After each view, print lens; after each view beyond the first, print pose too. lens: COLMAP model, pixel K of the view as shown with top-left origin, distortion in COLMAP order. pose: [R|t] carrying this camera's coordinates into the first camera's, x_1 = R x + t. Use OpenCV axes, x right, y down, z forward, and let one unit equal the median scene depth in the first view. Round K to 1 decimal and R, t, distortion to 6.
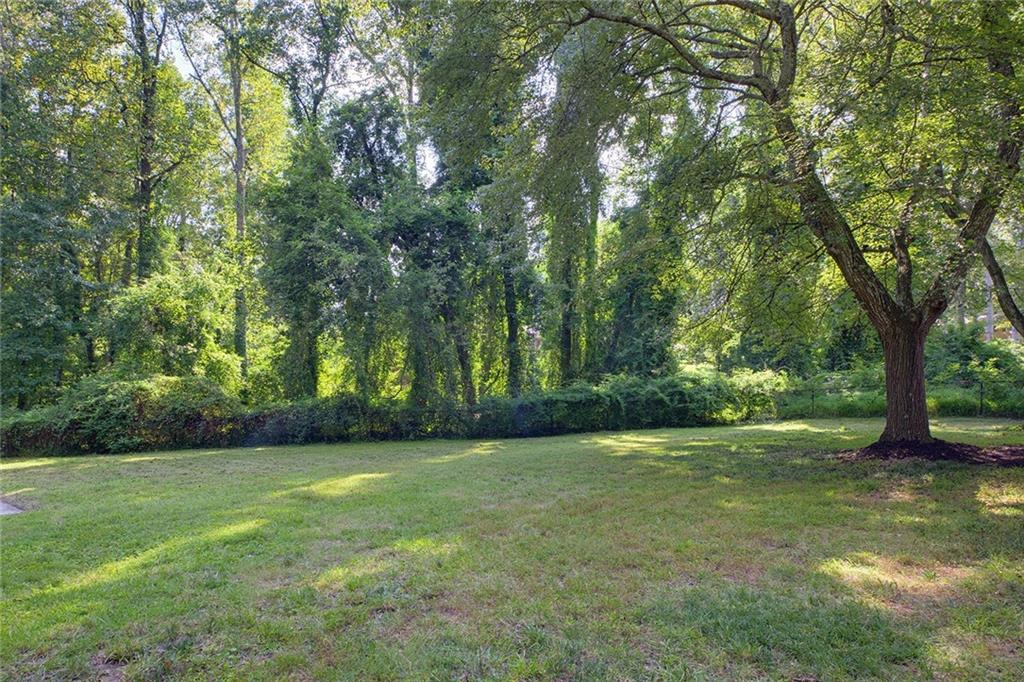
lens RADIAL K [[538.8, 0, 512.0], [0, 538.8, 341.0], [0, 0, 1]] dist [0.001853, 0.000150]
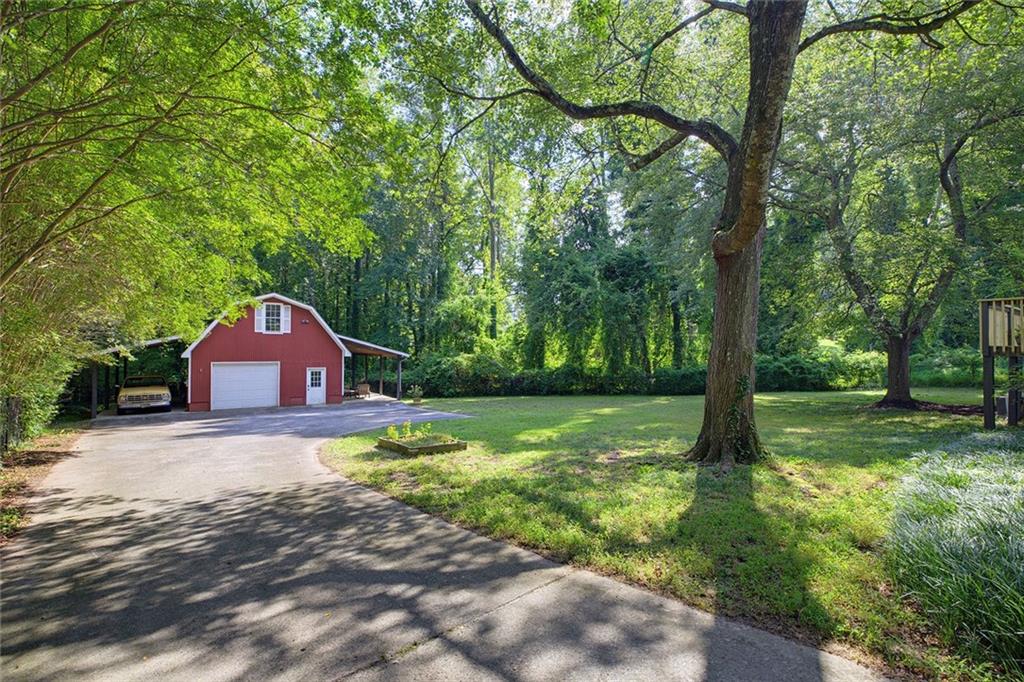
lens RADIAL K [[523.1, 0, 512.0], [0, 523.1, 341.0], [0, 0, 1]] dist [-0.002146, -0.000297]
pose [[0.960010, -0.001599, -0.279962, -0.032972], [0.021090, 0.997555, 0.066623, -0.079290], [0.279171, -0.069863, 0.957697, -0.518857]]
